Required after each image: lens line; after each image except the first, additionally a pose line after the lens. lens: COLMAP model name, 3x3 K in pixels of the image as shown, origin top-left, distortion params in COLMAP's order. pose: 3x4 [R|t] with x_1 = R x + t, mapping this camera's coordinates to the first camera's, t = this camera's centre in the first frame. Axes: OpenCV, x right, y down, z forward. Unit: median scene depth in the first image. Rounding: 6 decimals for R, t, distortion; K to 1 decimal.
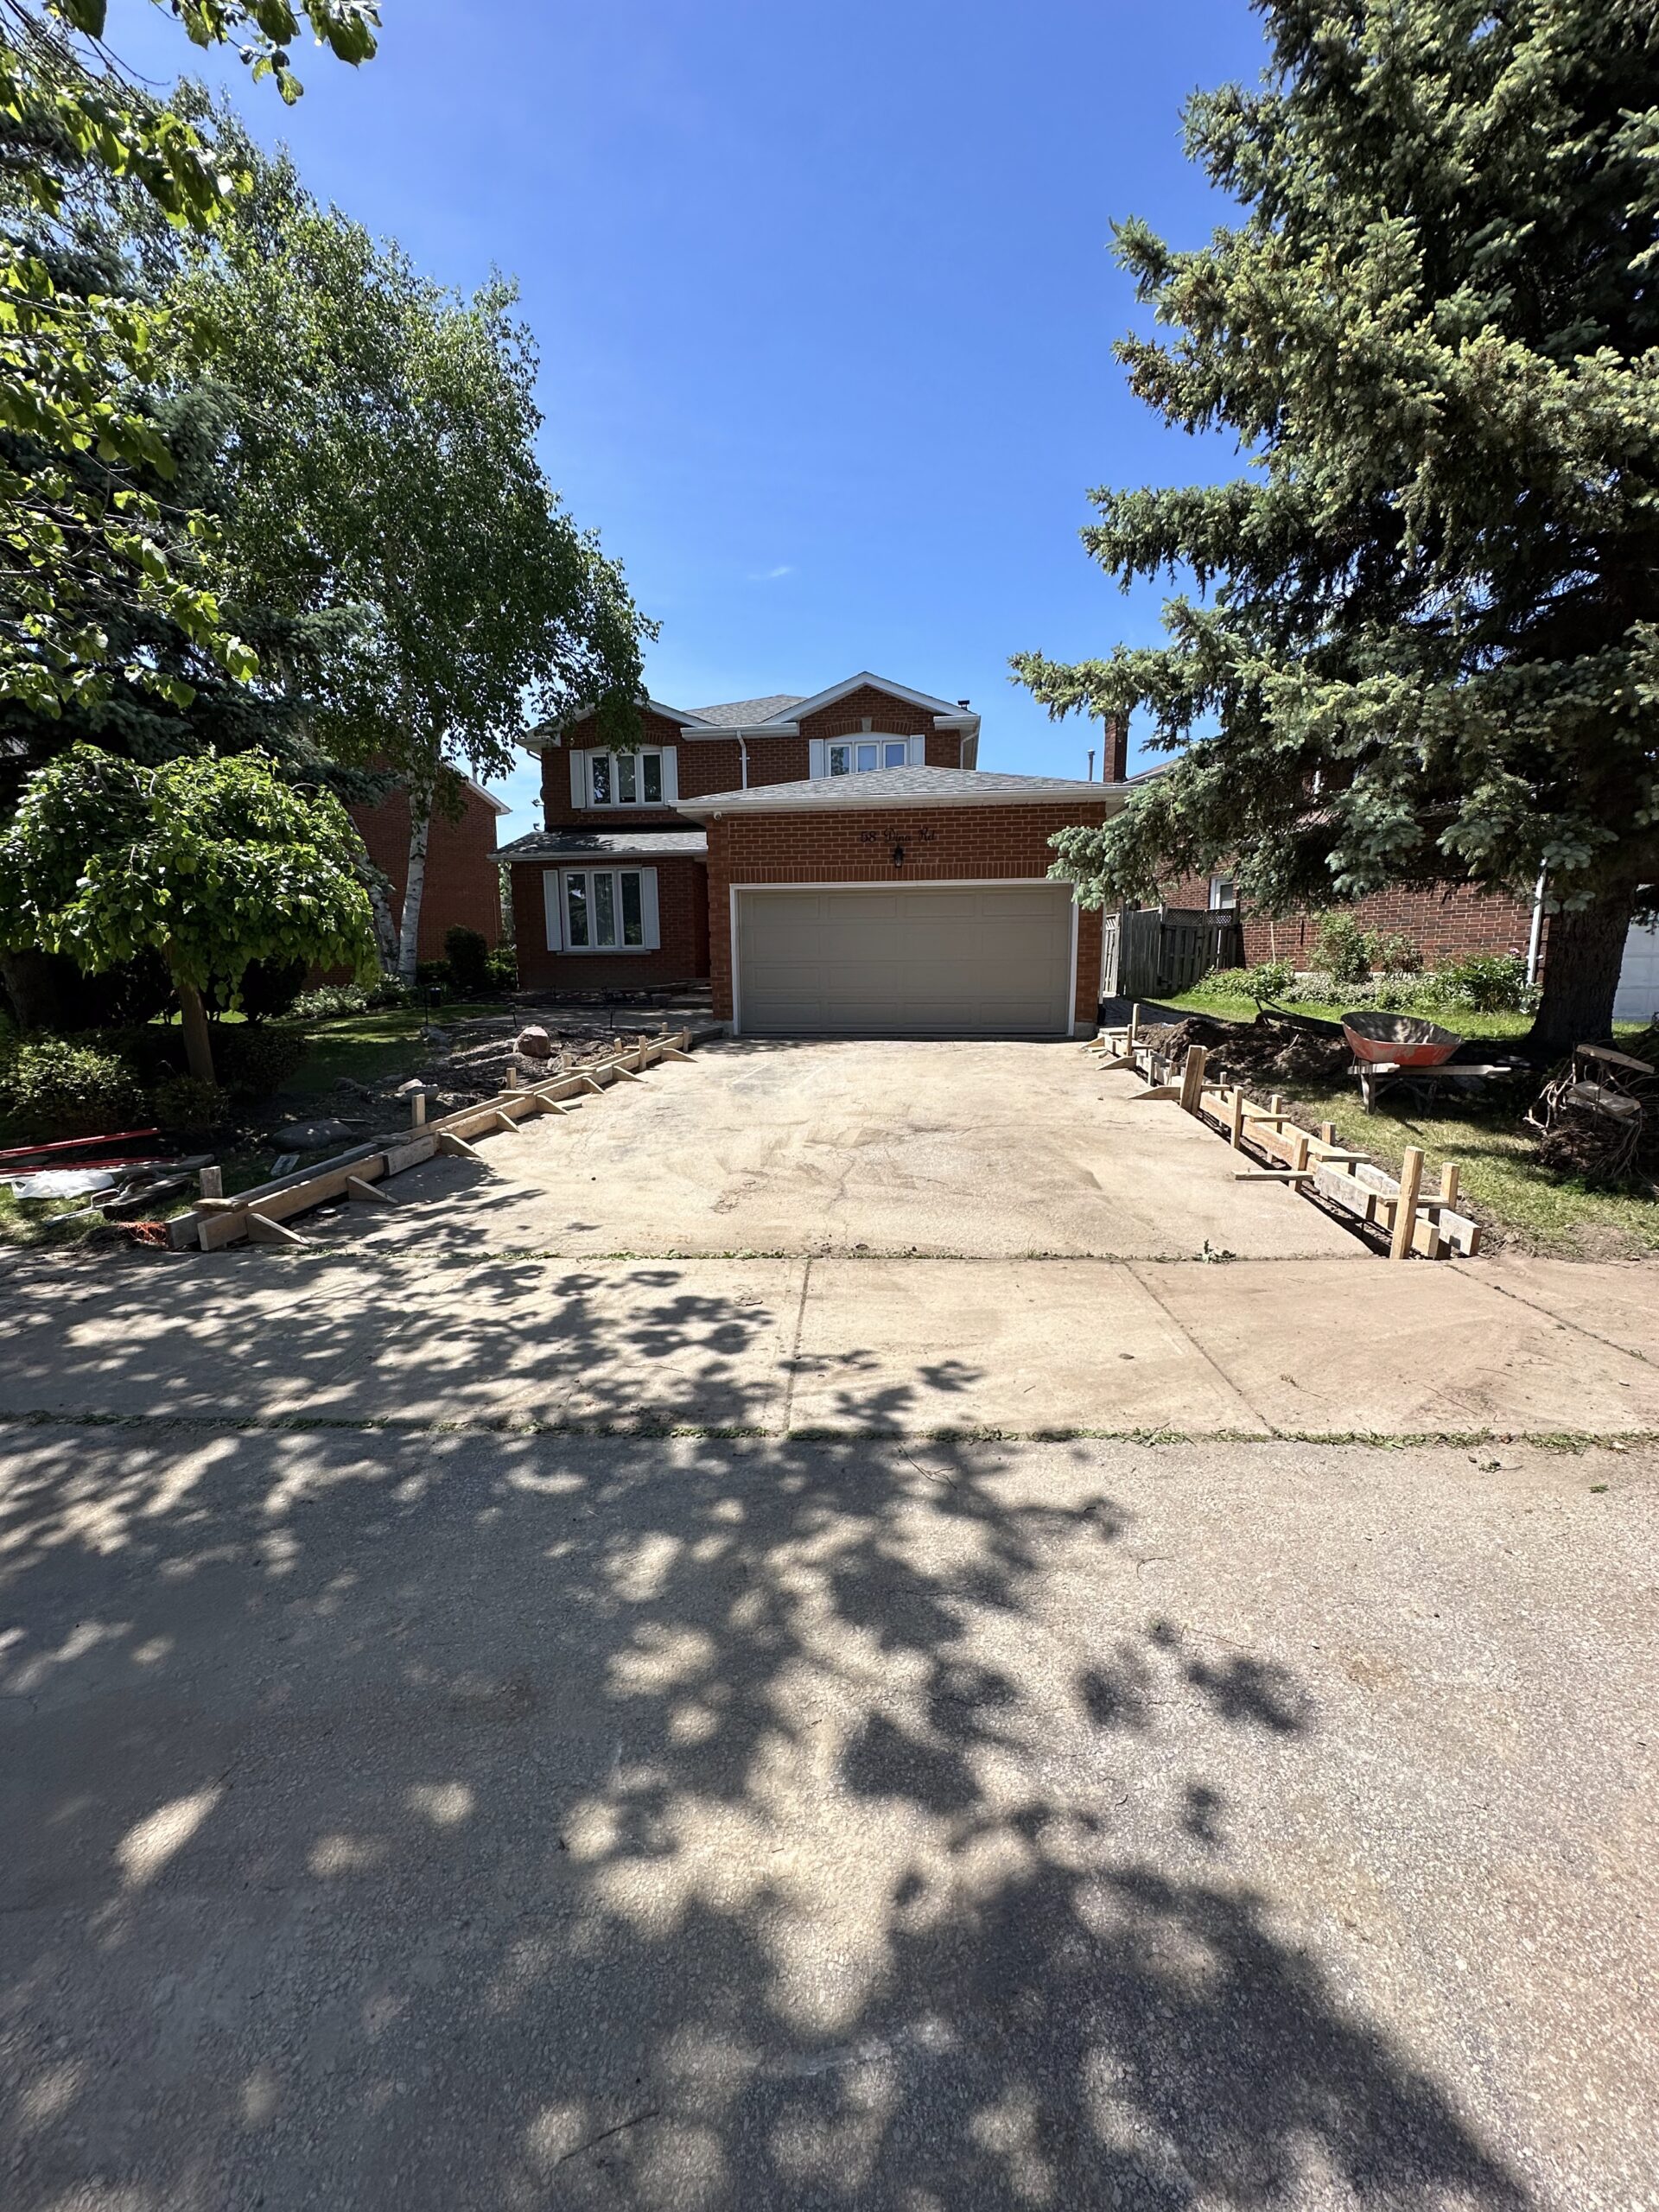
lens RADIAL K [[887.9, 0, 825.4], [0, 887.9, 1095.8], [0, 0, 1]] dist [-0.003061, 0.000633]
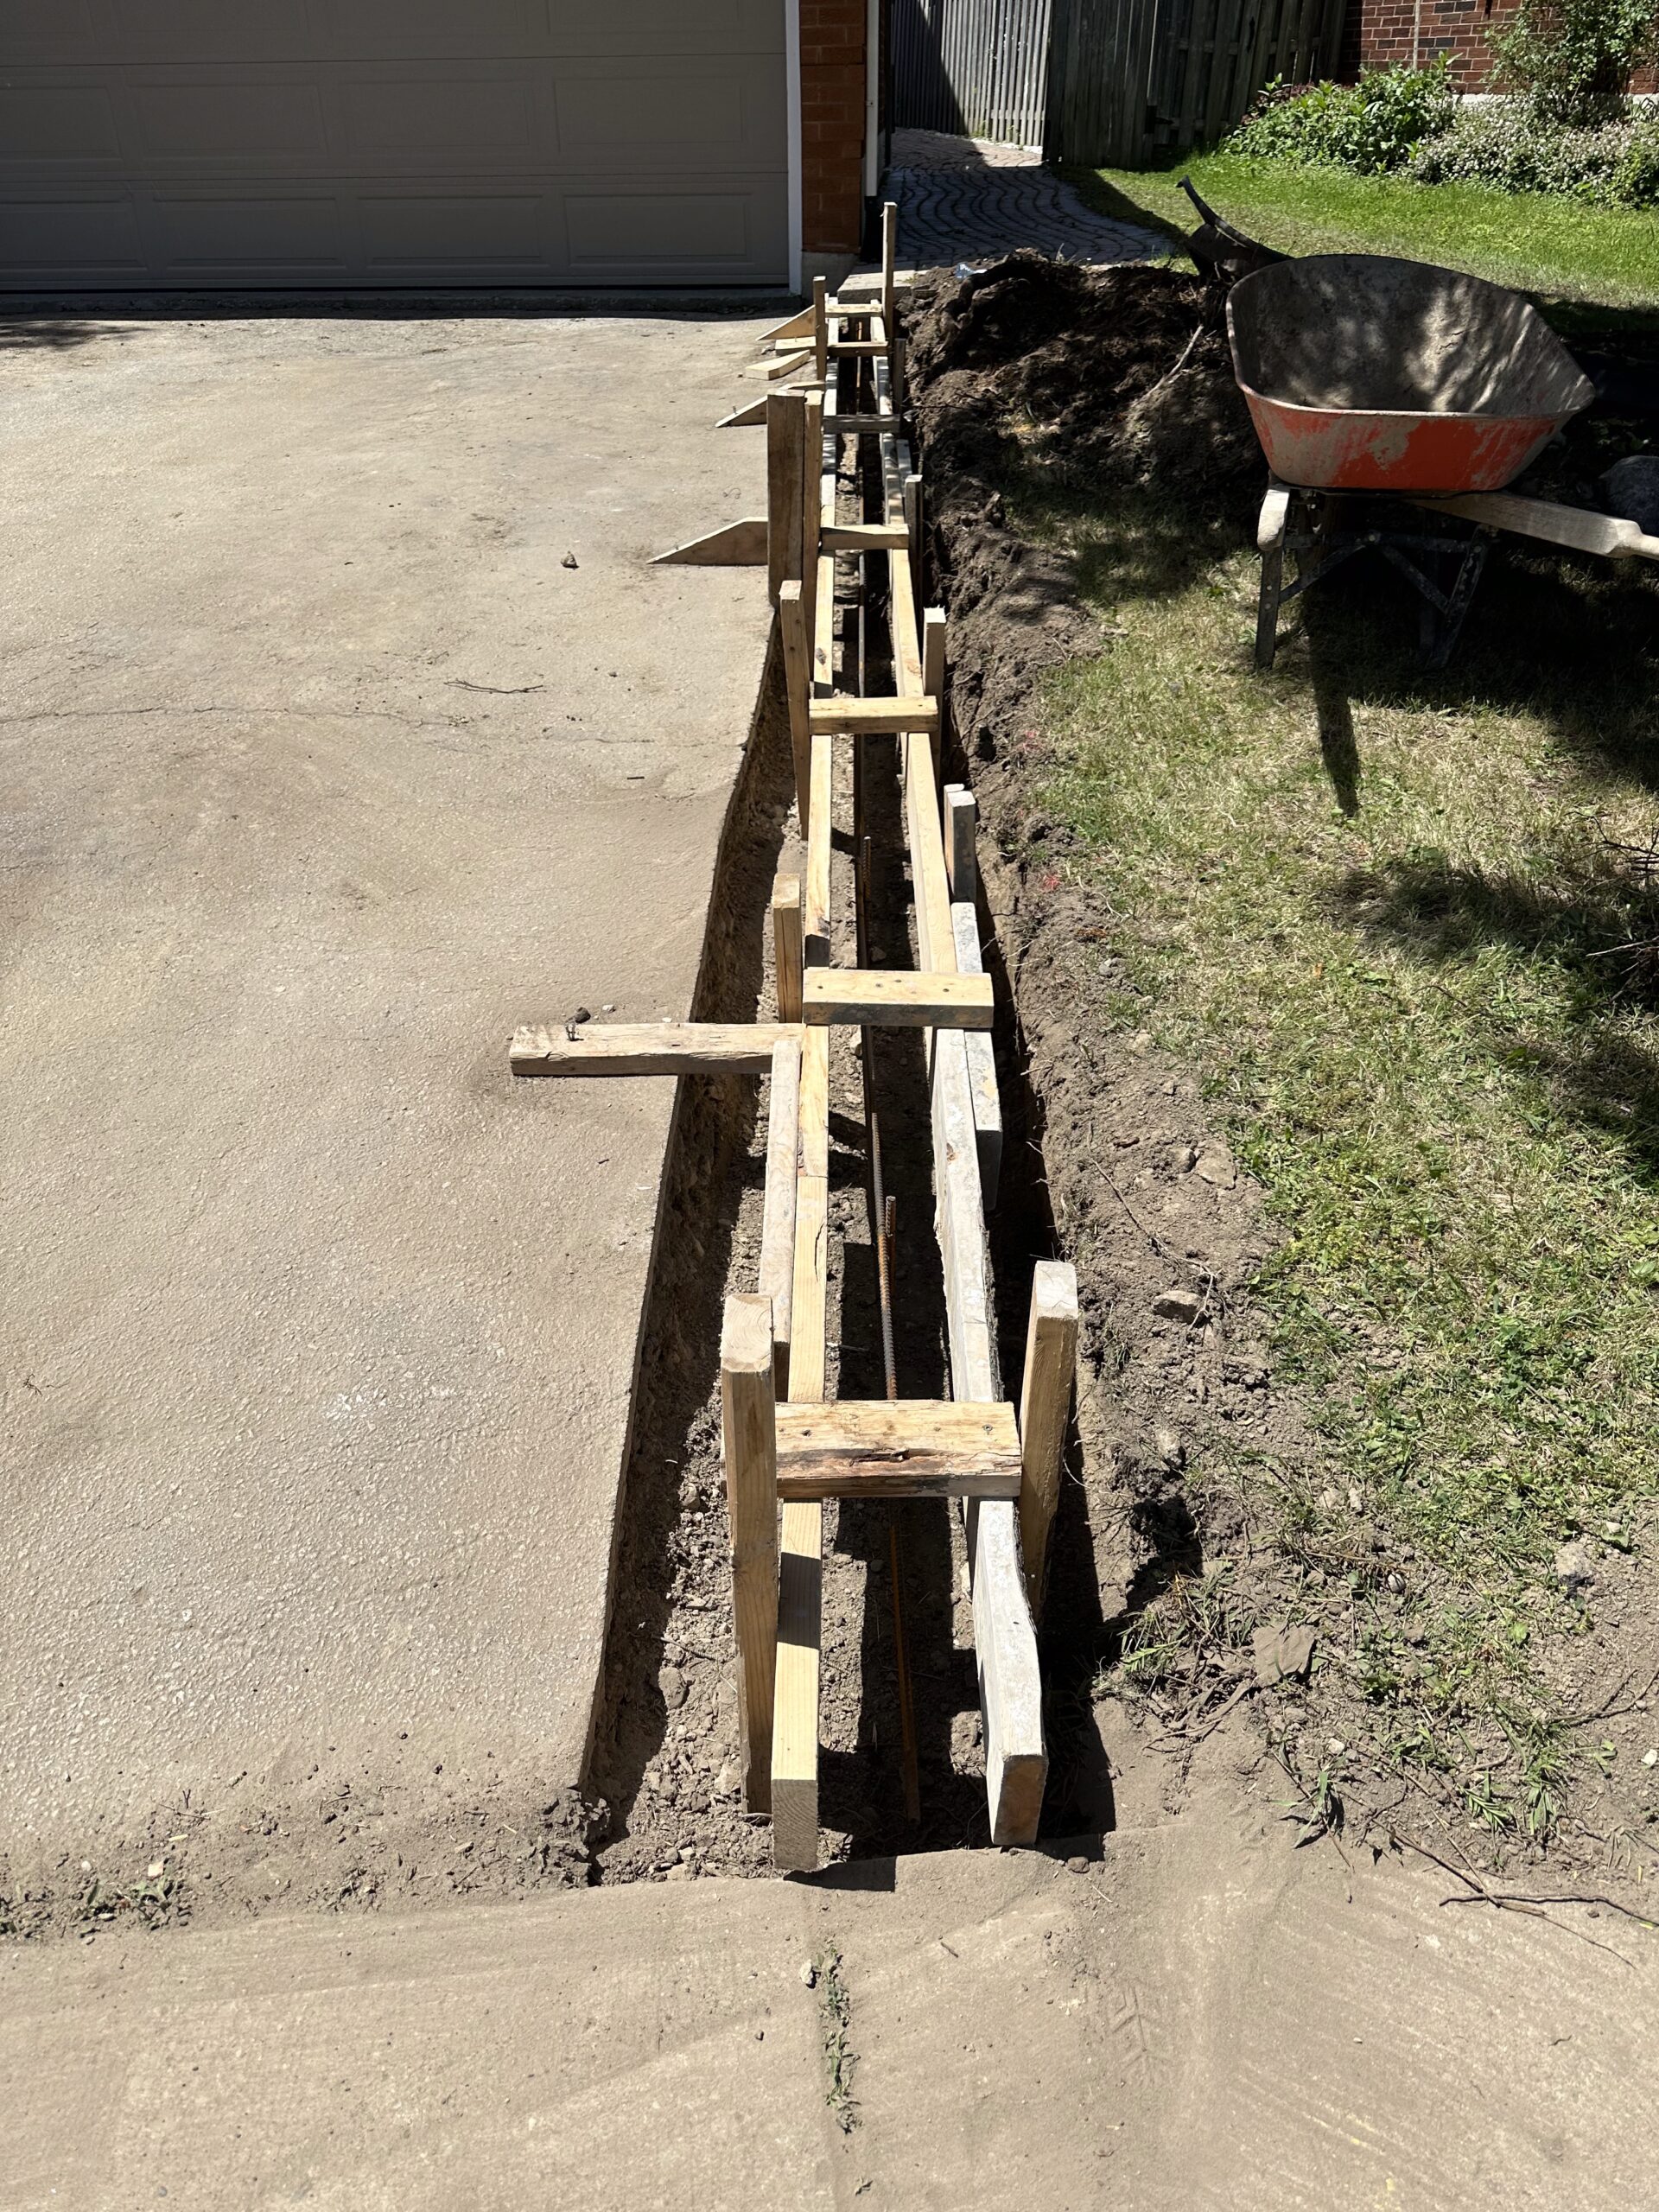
lens RADIAL K [[1549.5, 0, 827.8], [0, 1549.5, 1110.5], [0, 0, 1]] dist [-0.005272, -0.003977]
pose [[0.996285, -0.051667, 0.068899, 0.164779], [0.017278, 0.903695, 0.427829, -0.025653], [-0.084368, -0.425049, 0.901230, 0.188339]]
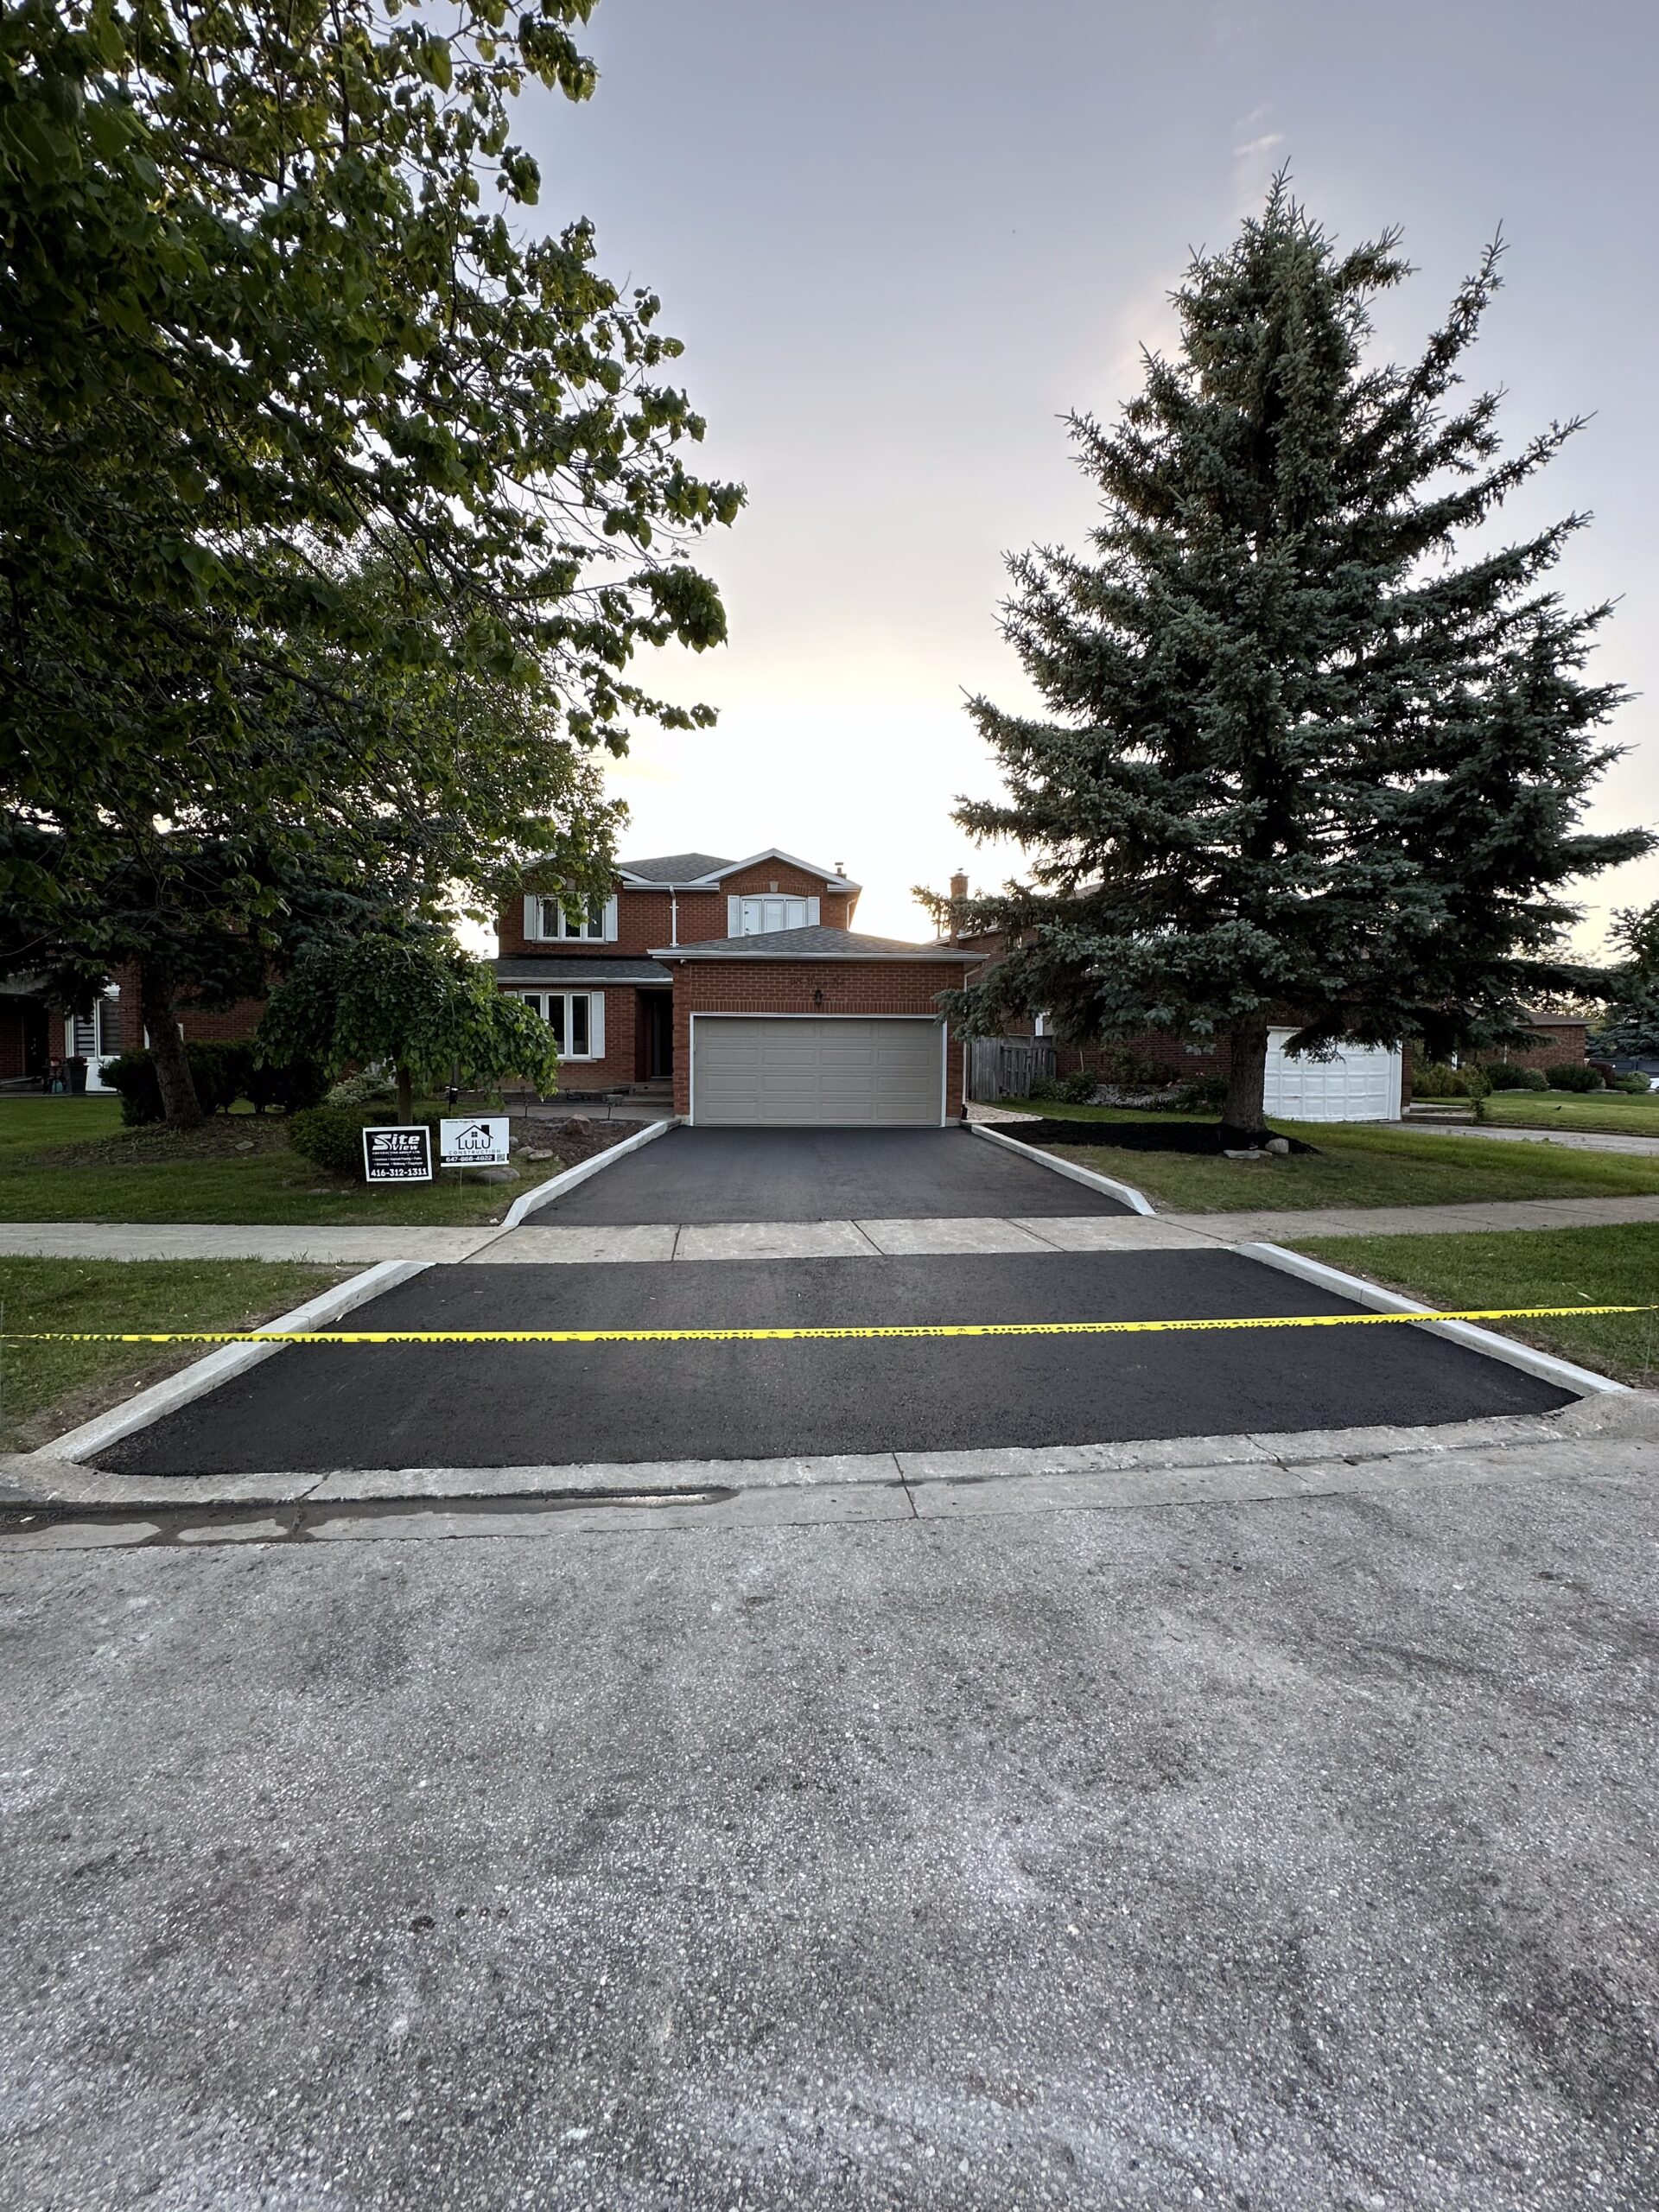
lens RADIAL K [[887.9, 0, 833.4], [0, 887.9, 1109.6], [0, 0, 1]] dist [-0.003061, 0.000633]
pose [[0.984215, 0.008433, 0.176776, -0.095682], [0.010649, 0.994233, -0.106715, 0.036288], [-0.176656, 0.106913, 0.978449, -0.232201]]
